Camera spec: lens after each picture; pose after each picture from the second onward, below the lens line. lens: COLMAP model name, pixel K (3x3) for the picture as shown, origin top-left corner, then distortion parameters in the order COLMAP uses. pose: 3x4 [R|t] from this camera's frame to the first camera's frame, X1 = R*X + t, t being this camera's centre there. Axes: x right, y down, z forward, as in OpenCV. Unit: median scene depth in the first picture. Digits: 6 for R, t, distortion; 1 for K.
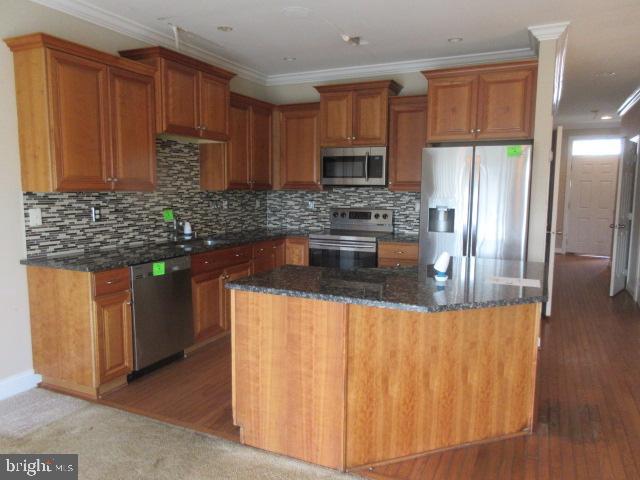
lens RADIAL K [[479.5, 0, 319.5], [0, 479.5, 242.8], [0, 0, 1]] dist [0.004227, 0.018084]
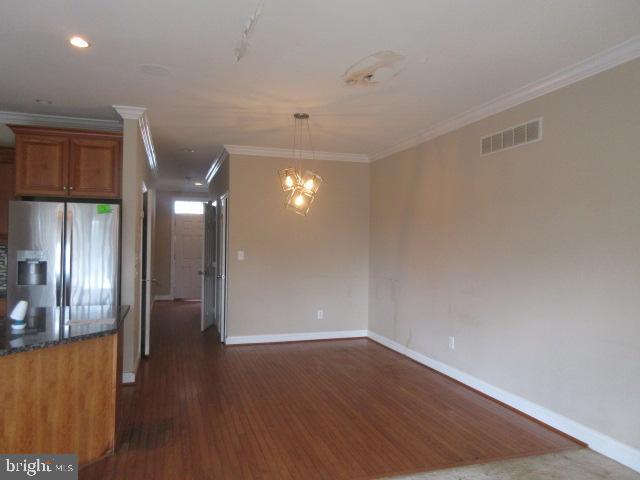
lens RADIAL K [[479.5, 0, 320.3], [0, 479.5, 240.0], [0, 0, 1]] dist [0.004227, 0.018084]
pose [[0.734295, 0.005950, 0.678804, 0.012903], [0.072480, 0.993558, -0.087113, 0.015998], [-0.674950, 0.113167, 0.729134, -0.153571]]
